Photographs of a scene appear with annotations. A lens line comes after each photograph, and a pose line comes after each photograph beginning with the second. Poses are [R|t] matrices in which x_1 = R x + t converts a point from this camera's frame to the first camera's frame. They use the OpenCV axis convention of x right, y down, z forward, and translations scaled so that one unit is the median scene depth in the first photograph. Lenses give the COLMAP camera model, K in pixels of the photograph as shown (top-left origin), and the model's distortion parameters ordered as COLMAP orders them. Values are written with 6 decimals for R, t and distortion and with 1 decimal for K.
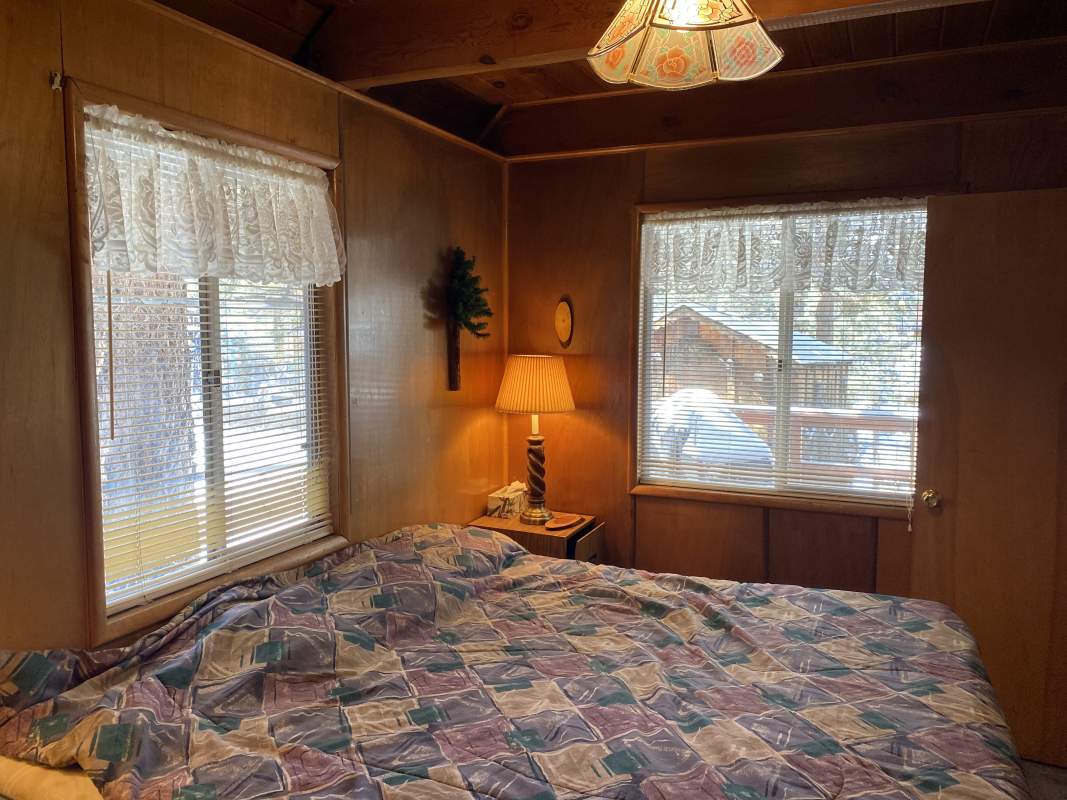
lens RADIAL K [[800.1, 0, 530.8], [0, 800.1, 391.4], [0, 0, 1]] dist [0.055041, -0.056875]
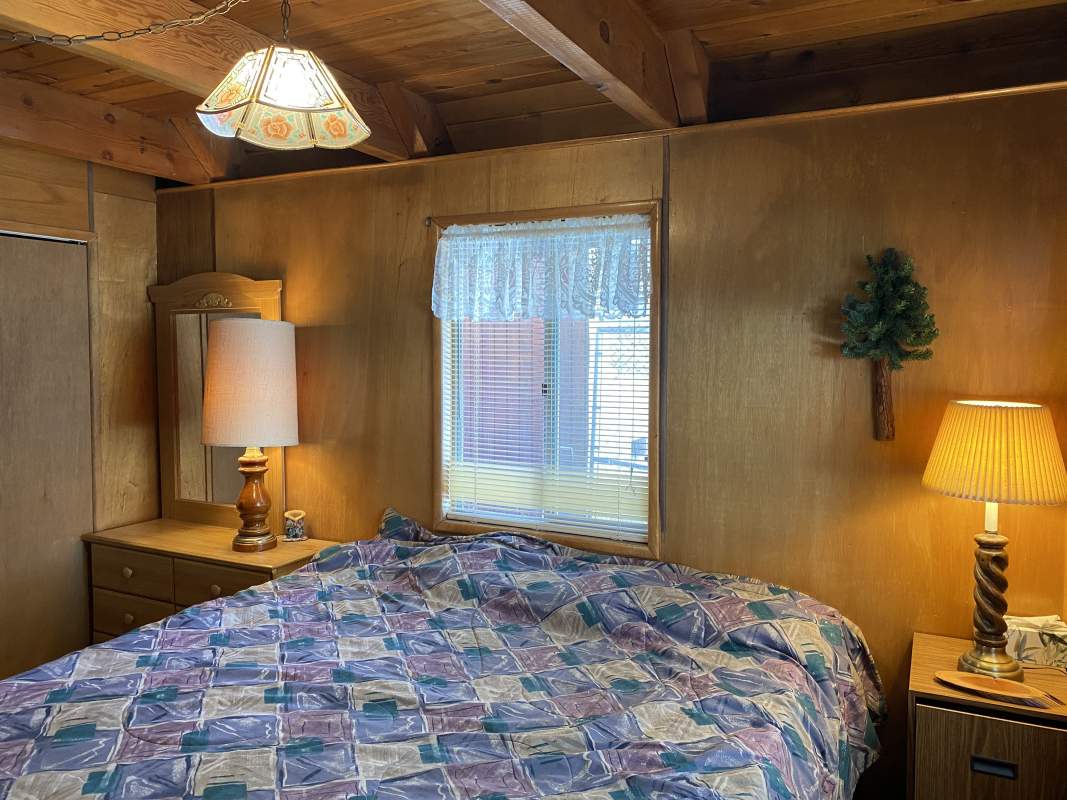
lens RADIAL K [[798.8, 0, 513.7], [0, 798.8, 397.2], [0, 0, 1]] dist [0.003148, -0.000240]
pose [[-0.059237, 0.072397, -0.995615, 1.092884], [-0.081926, 0.993650, 0.077128, -0.117238], [0.994876, 0.086136, -0.052930, 1.135047]]
